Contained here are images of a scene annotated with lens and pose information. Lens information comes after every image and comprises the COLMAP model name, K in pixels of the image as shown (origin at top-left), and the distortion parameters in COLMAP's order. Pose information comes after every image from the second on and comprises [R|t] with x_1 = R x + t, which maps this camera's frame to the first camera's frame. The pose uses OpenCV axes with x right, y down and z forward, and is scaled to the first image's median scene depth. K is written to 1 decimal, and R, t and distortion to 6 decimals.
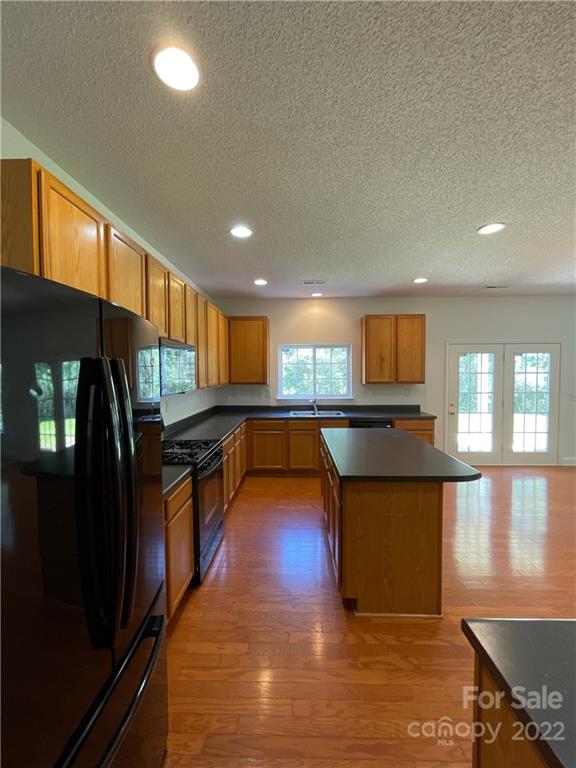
lens RADIAL K [[313.0, 0, 287.8], [0, 313.0, 382.5], [0, 0, 1]] dist [0.002799, 0.000042]
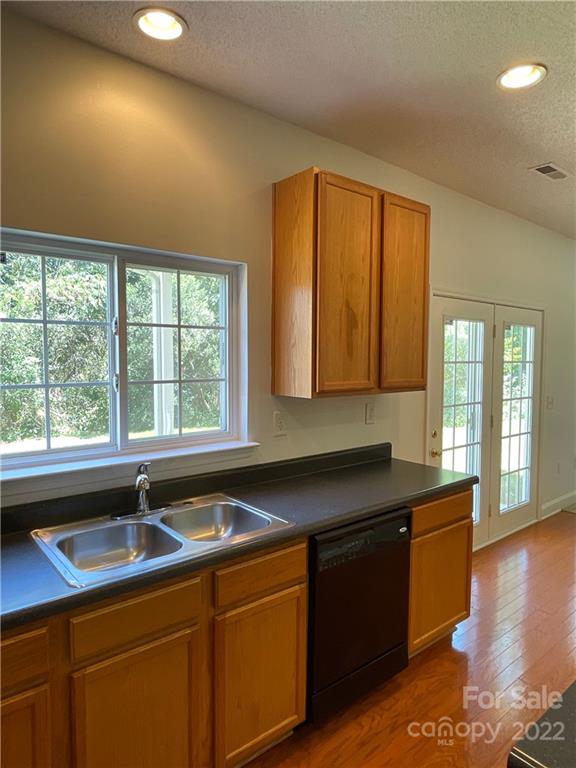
lens RADIAL K [[486.0, 0, 288.6], [0, 486.0, 384.8], [0, 0, 1]] dist [-0.003763, -0.000362]
pose [[0.754259, -0.029957, 0.655893, -0.080673], [0.009150, 0.999341, 0.035122, -0.025225], [-0.656513, -0.020490, 0.754036, 0.659327]]
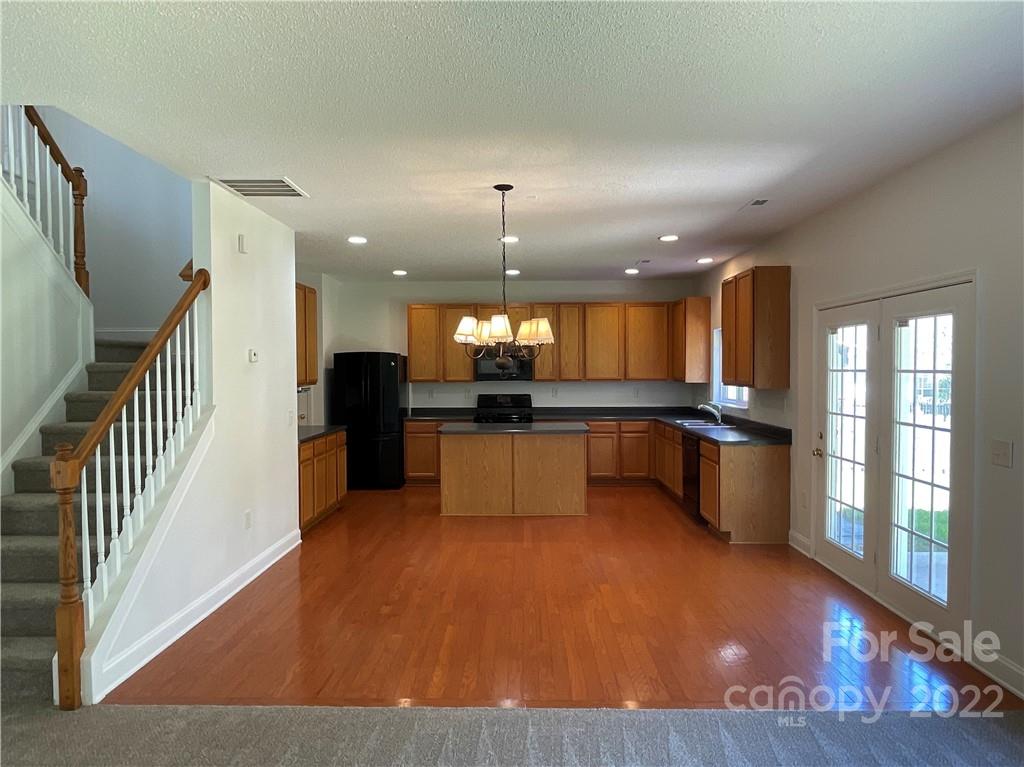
lens RADIAL K [[640.5, 0, 509.3], [0, 640.5, 386.7], [0, 0, 1]] dist [0.002382, 0.001133]
pose [[-0.003196, 0.032760, -0.999458, 1.594507], [-0.023441, 0.999186, 0.032826, -0.025556], [0.999720, 0.023533, -0.002425, 0.555168]]
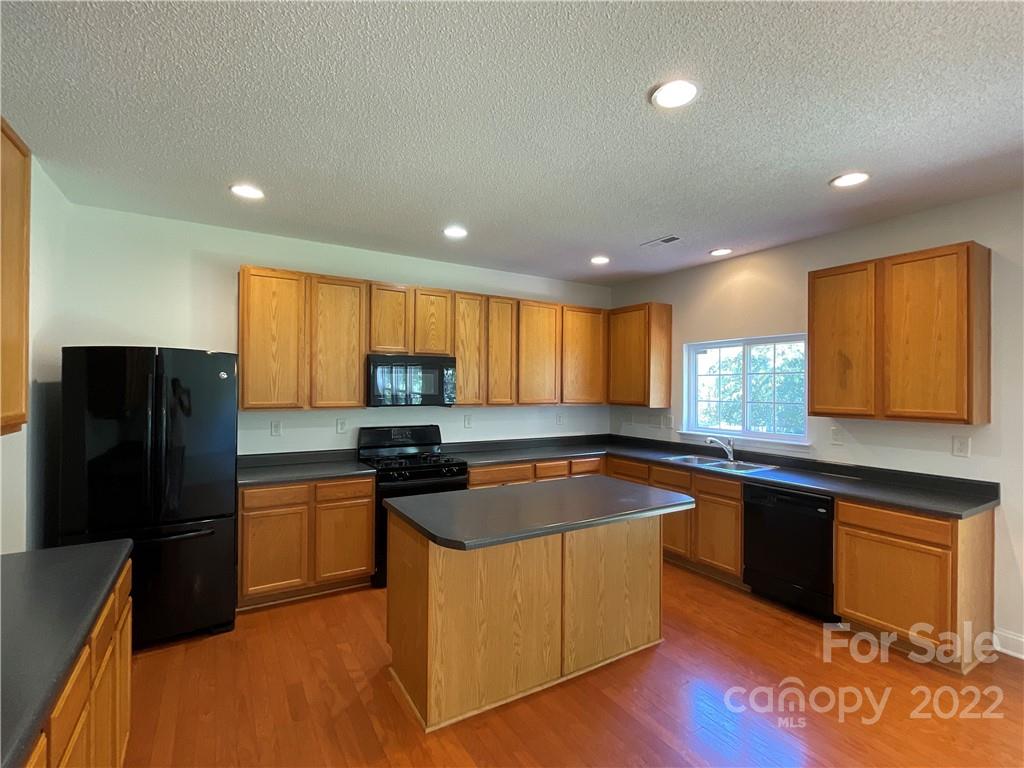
lens RADIAL K [[483.8, 0, 516.2], [0, 483.8, 383.2], [0, 0, 1]] dist [-0.000694, -0.000178]
pose [[0.533594, 0.003438, -0.845734, 0.635644], [-0.035941, 0.999181, -0.018614, -0.014571], [0.844977, 0.040329, 0.533280, 0.227934]]
